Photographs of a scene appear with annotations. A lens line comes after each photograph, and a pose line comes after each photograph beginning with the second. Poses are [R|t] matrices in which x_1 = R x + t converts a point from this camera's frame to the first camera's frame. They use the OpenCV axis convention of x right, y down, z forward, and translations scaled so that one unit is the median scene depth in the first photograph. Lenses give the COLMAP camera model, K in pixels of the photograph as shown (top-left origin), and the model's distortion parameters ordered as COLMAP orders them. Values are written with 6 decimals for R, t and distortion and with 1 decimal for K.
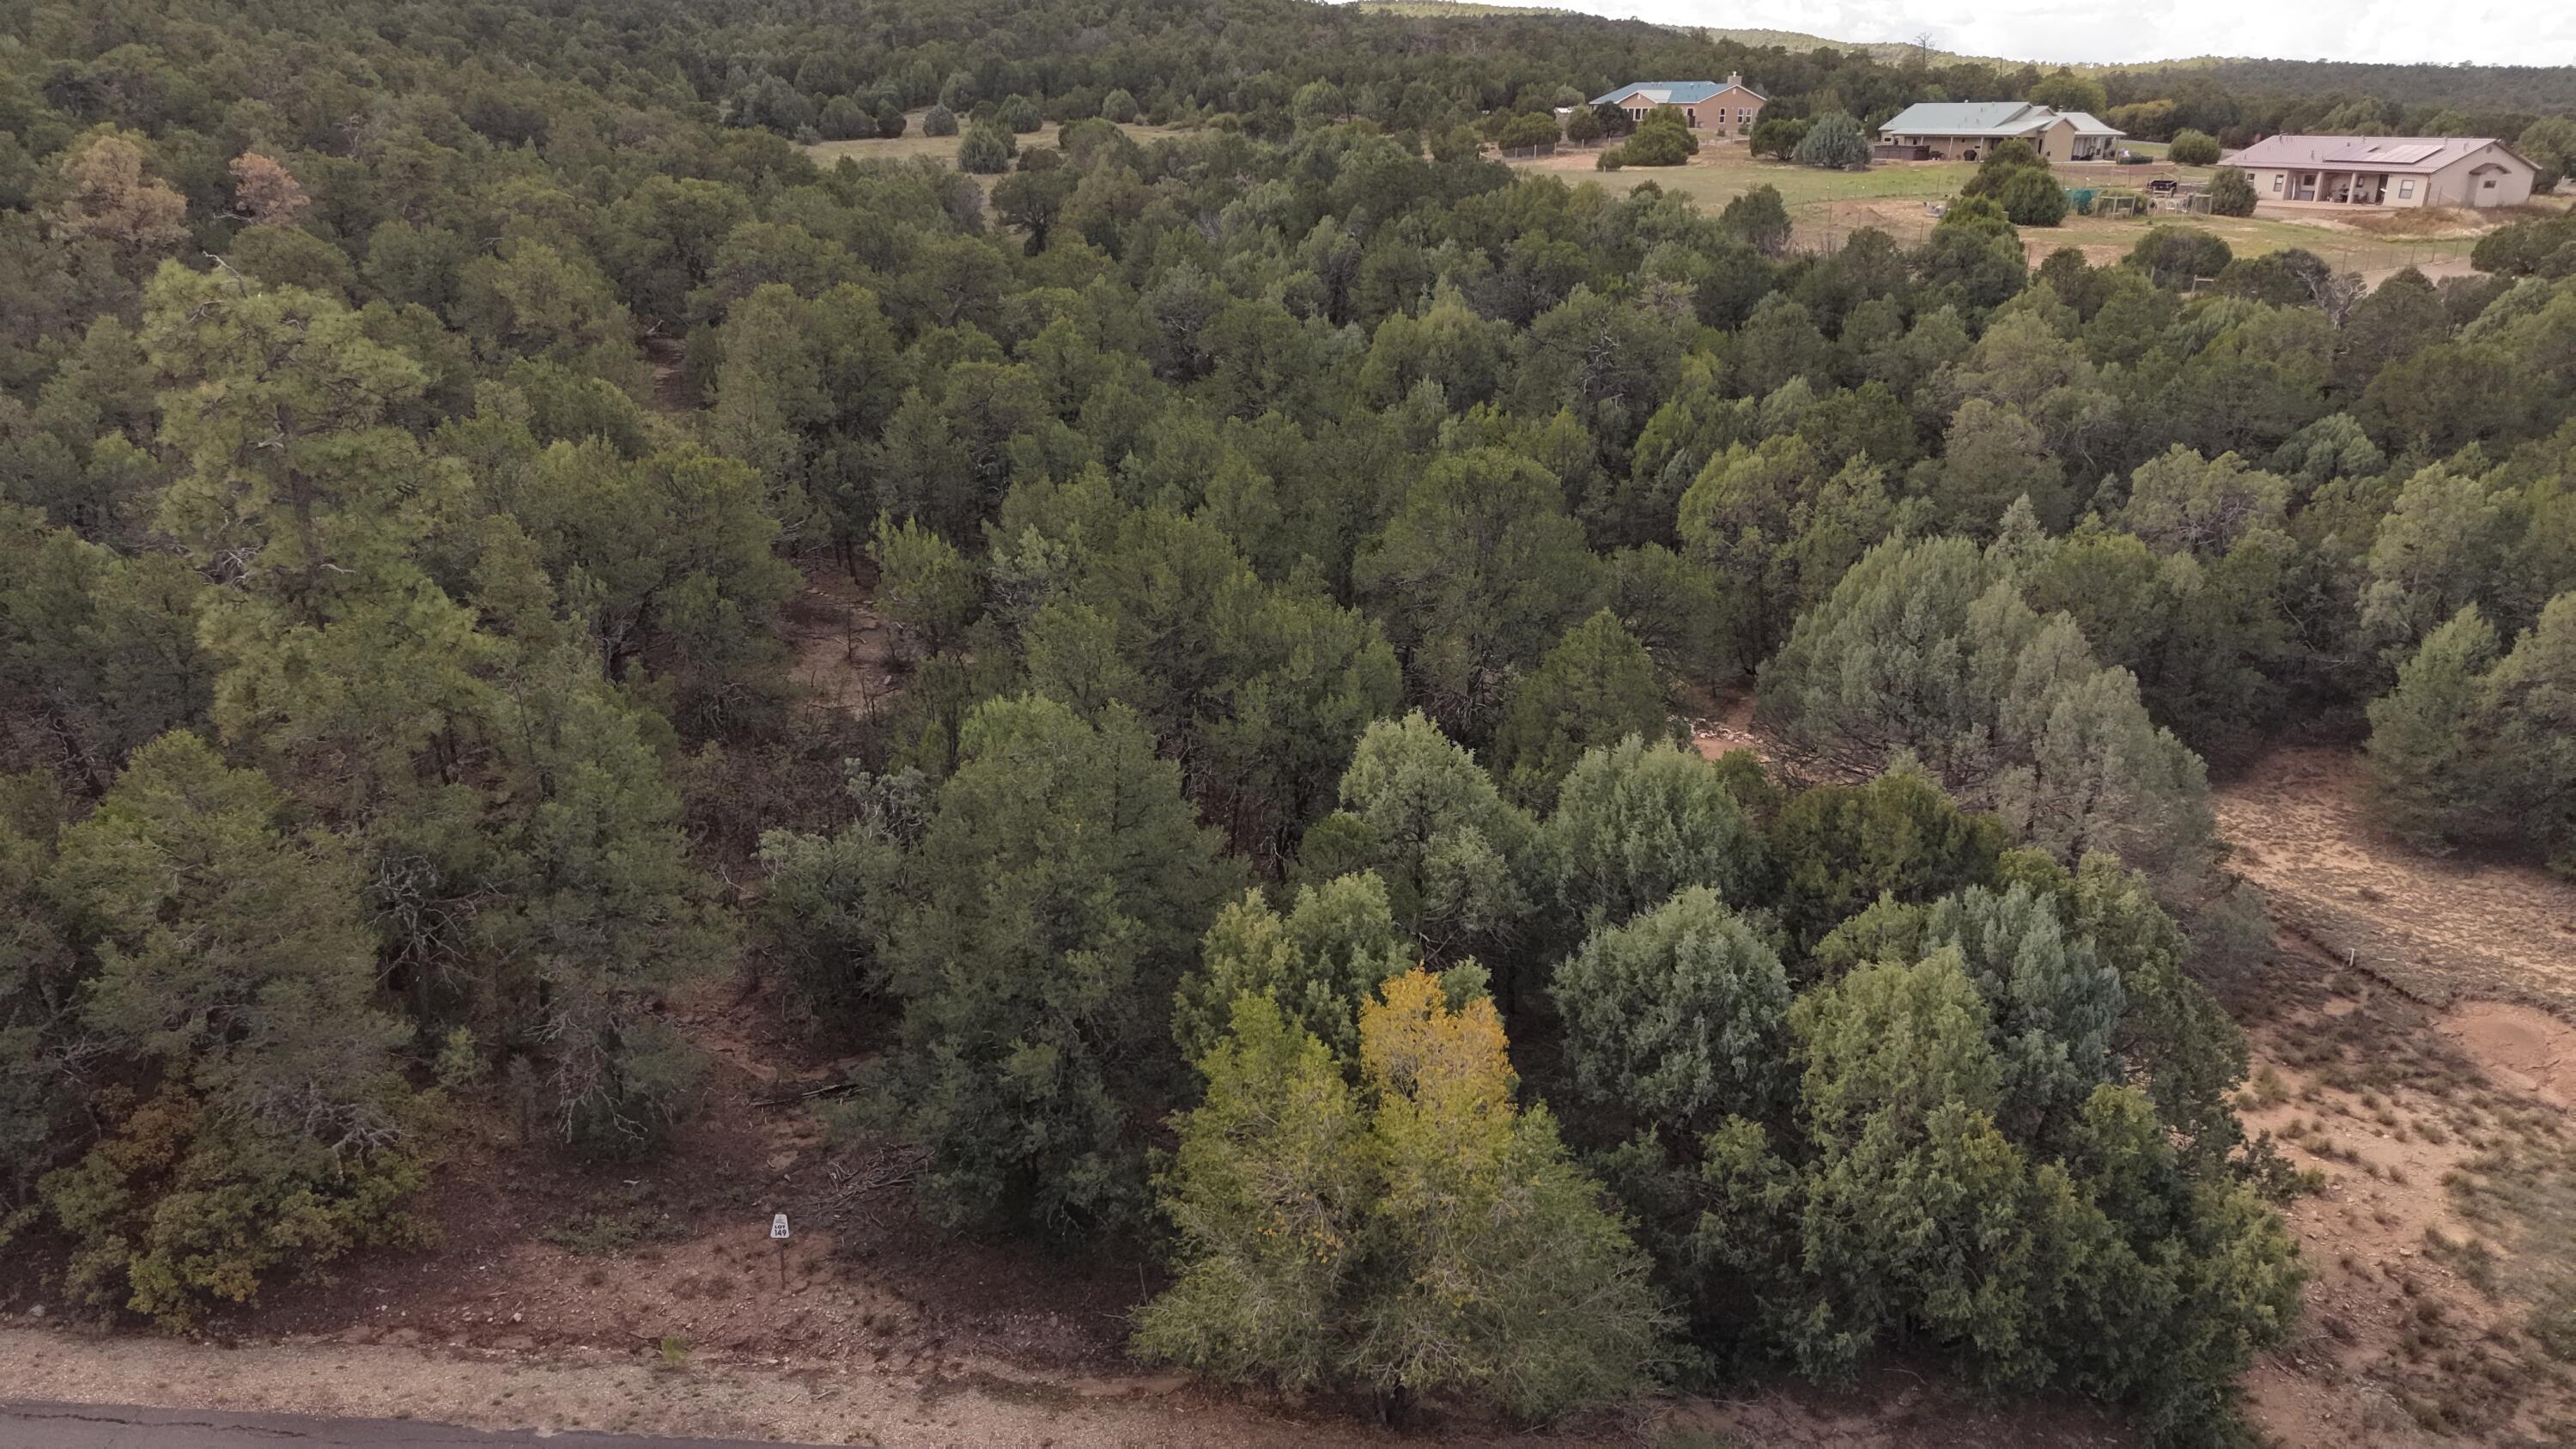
lens RADIAL K [[1731.7, 0, 1284.5], [0, 1731.7, 728.5], [0, 0, 1]] dist [0.035068, -0.035444]
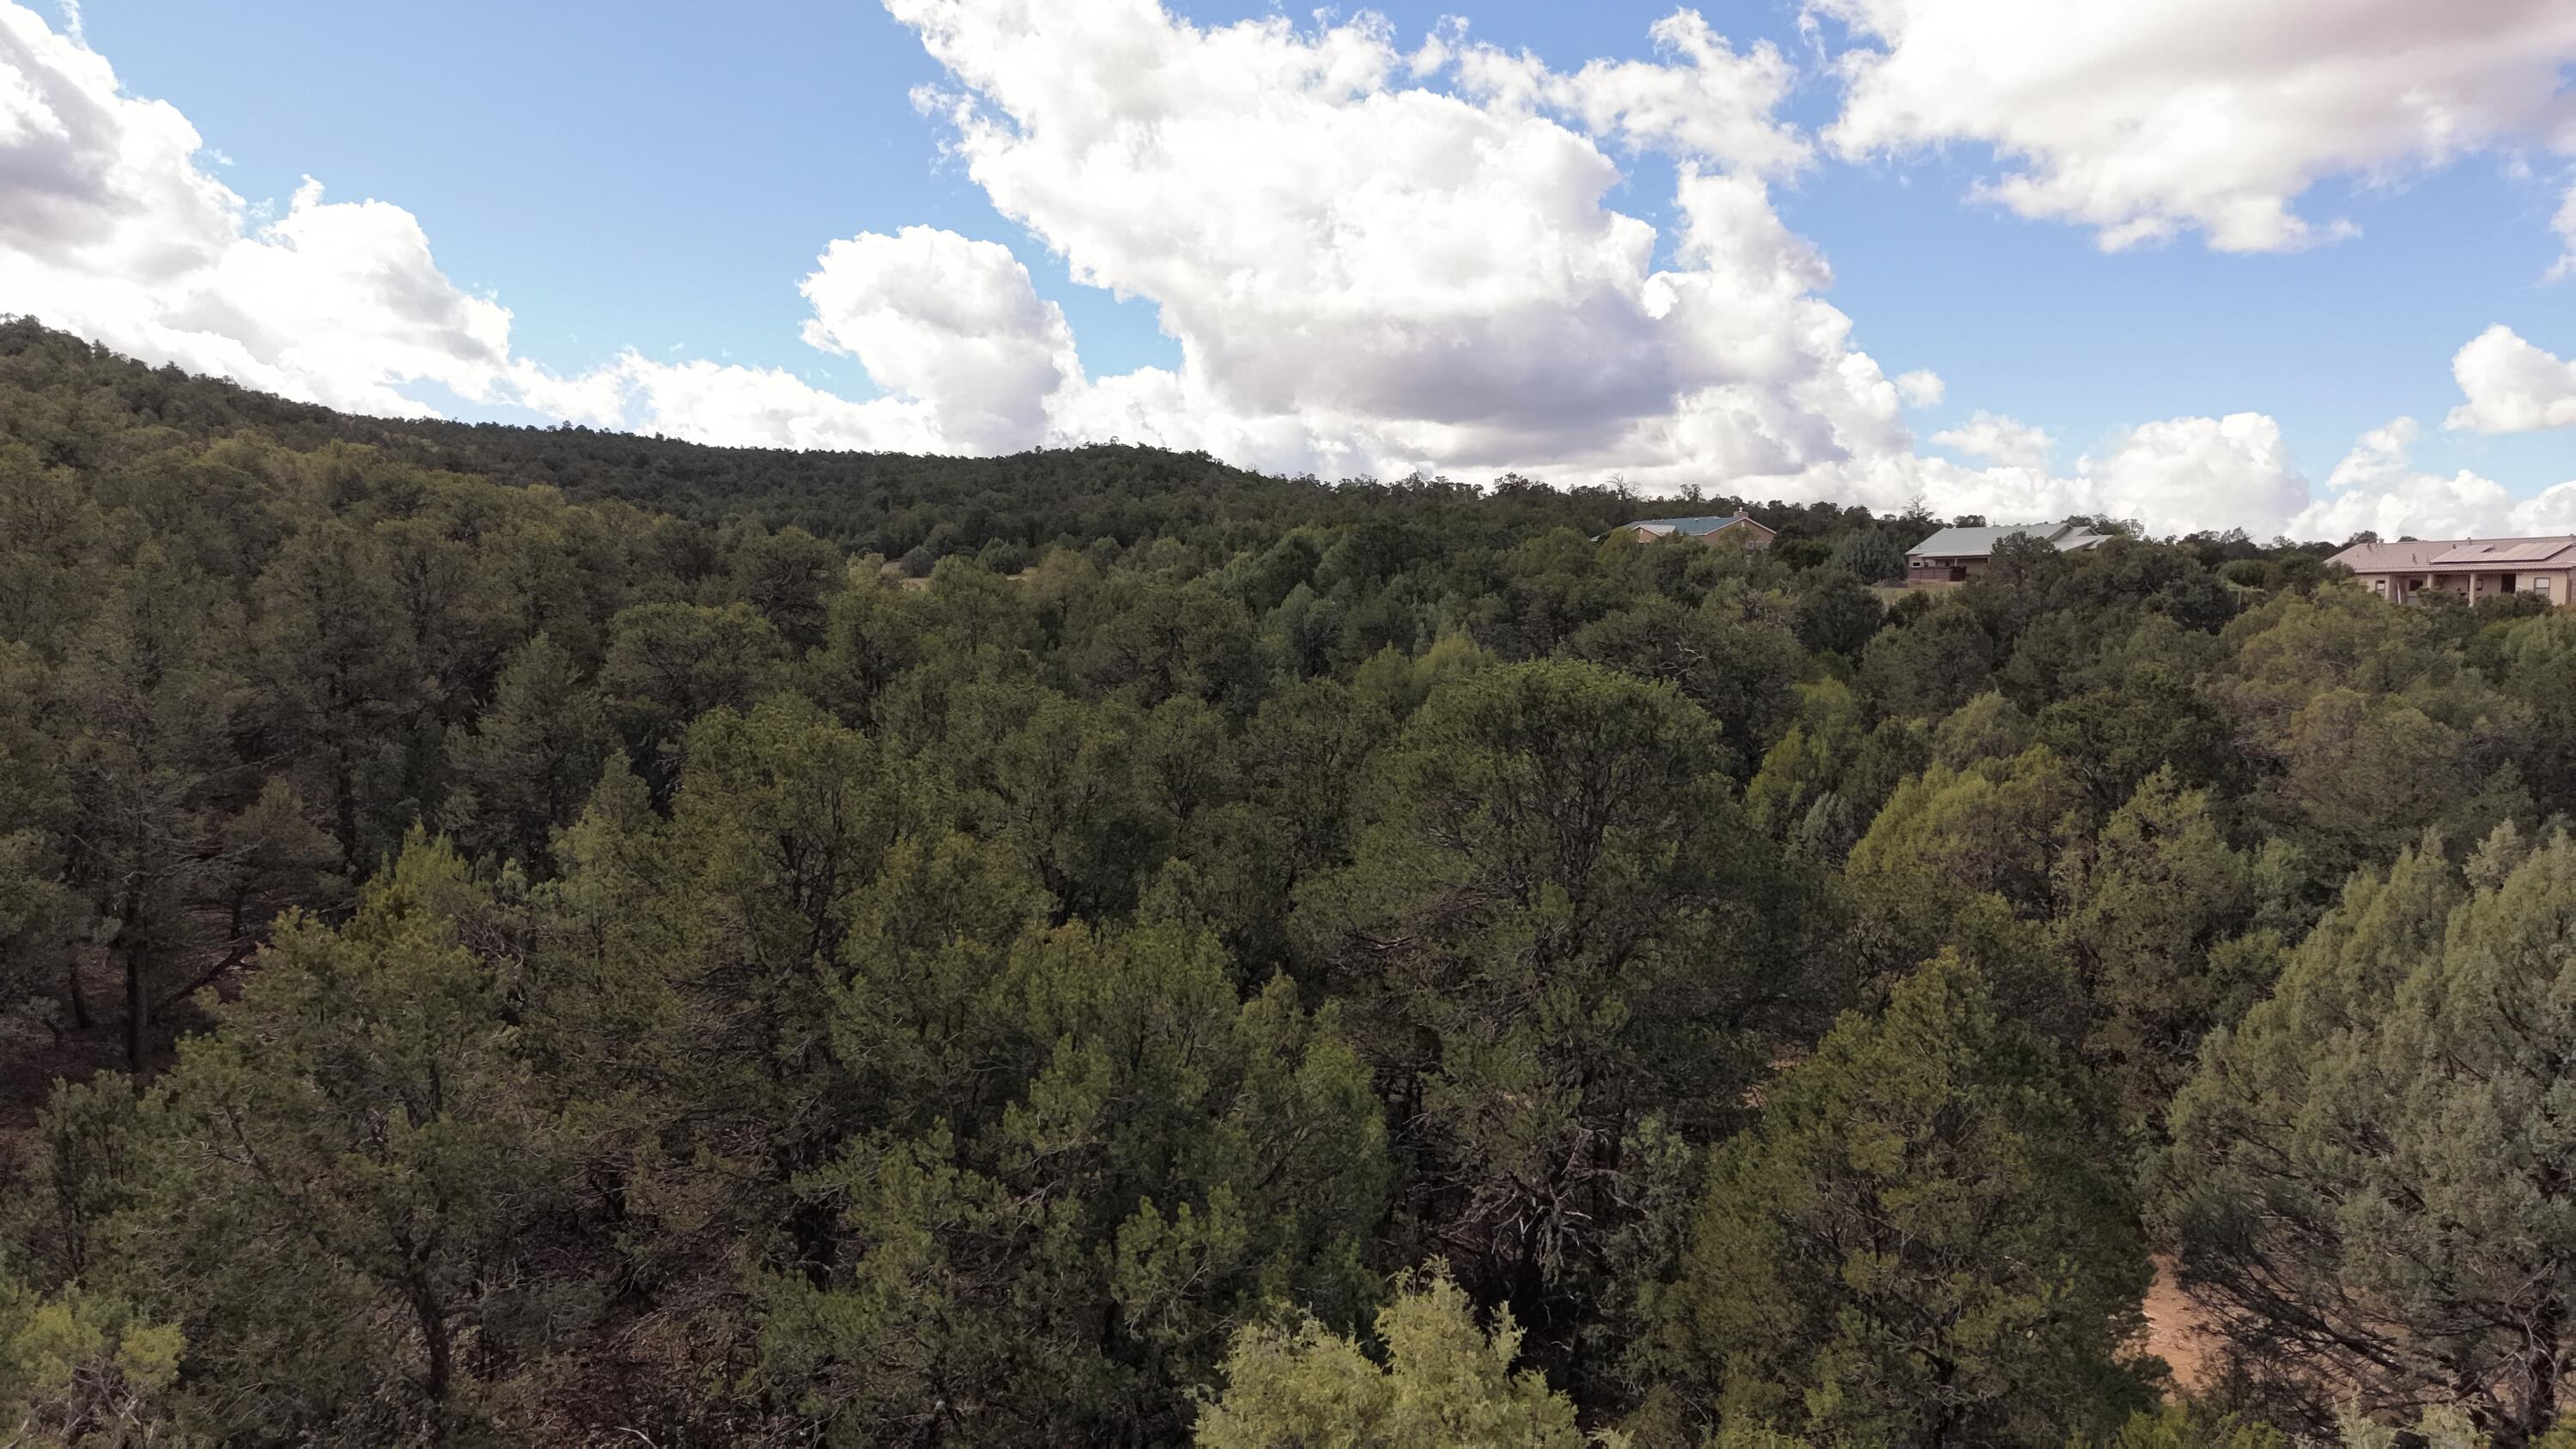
lens RADIAL K [[1731.7, 0, 1296.3], [0, 1731.7, 730.4], [0, 0, 1]] dist [0.035068, -0.035444]
pose [[0.999973, 0.003780, 0.006365, 0.027136], [-0.001938, 0.963510, -0.267665, -0.009402], [-0.007144, 0.267645, 0.963491, 0.366438]]
